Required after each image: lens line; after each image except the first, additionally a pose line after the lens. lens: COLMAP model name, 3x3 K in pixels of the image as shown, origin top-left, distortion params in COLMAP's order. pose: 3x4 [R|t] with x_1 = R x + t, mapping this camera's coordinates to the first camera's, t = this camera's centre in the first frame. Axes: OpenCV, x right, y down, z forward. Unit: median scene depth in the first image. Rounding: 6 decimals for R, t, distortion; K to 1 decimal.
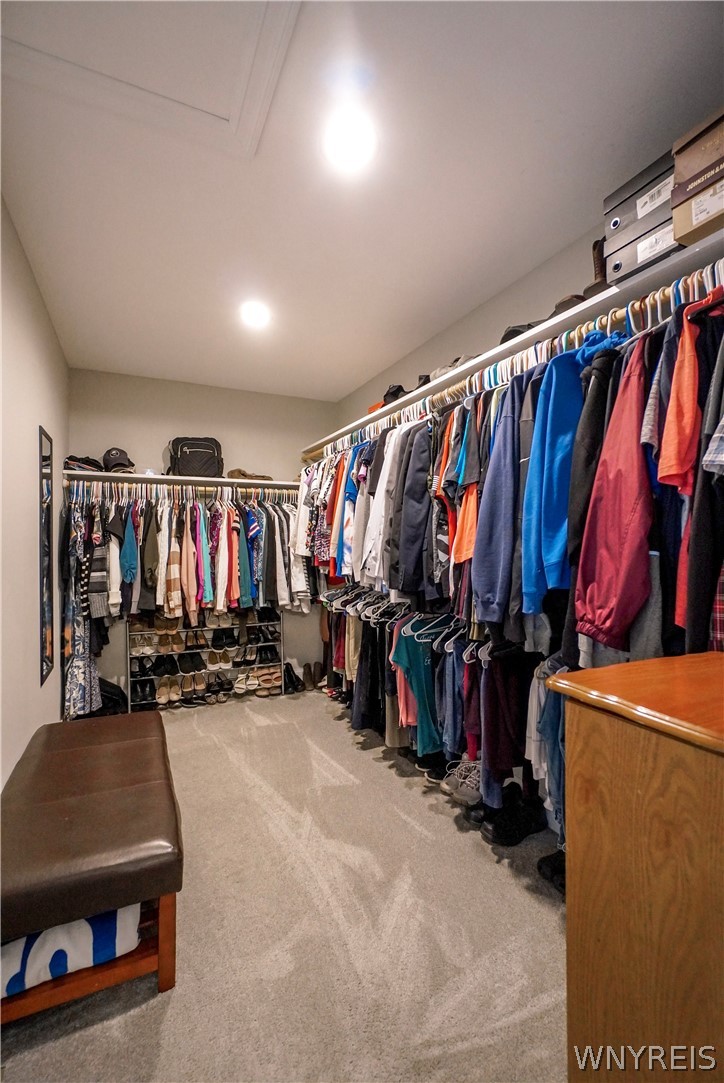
lens RADIAL K [[468.3, 0, 361.6], [0, 468.3, 541.9], [0, 0, 1]] dist [0.004669, 0.000391]
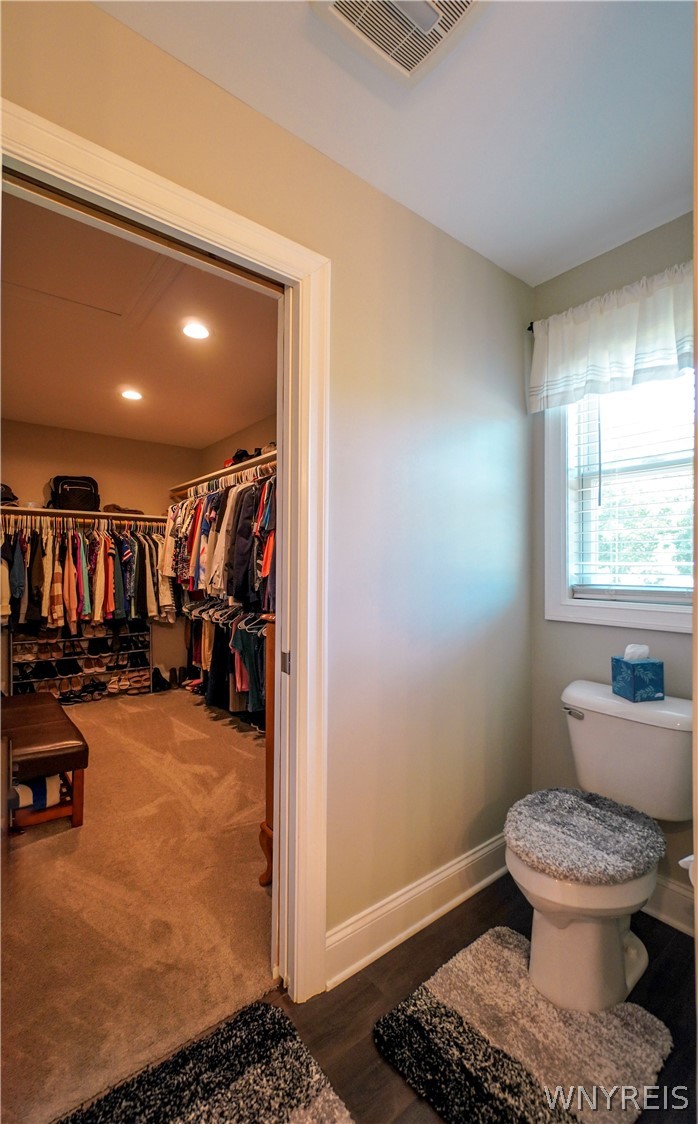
lens RADIAL K [[488.1, 0, 347.4], [0, 488.1, 564.1], [0, 0, 1]] dist [-0.005412, -0.000181]
pose [[0.977113, 0.006574, 0.212620, 0.074009], [-0.004607, 0.999942, -0.009746, 0.008641], [-0.212672, 0.008544, 0.977086, -0.440138]]
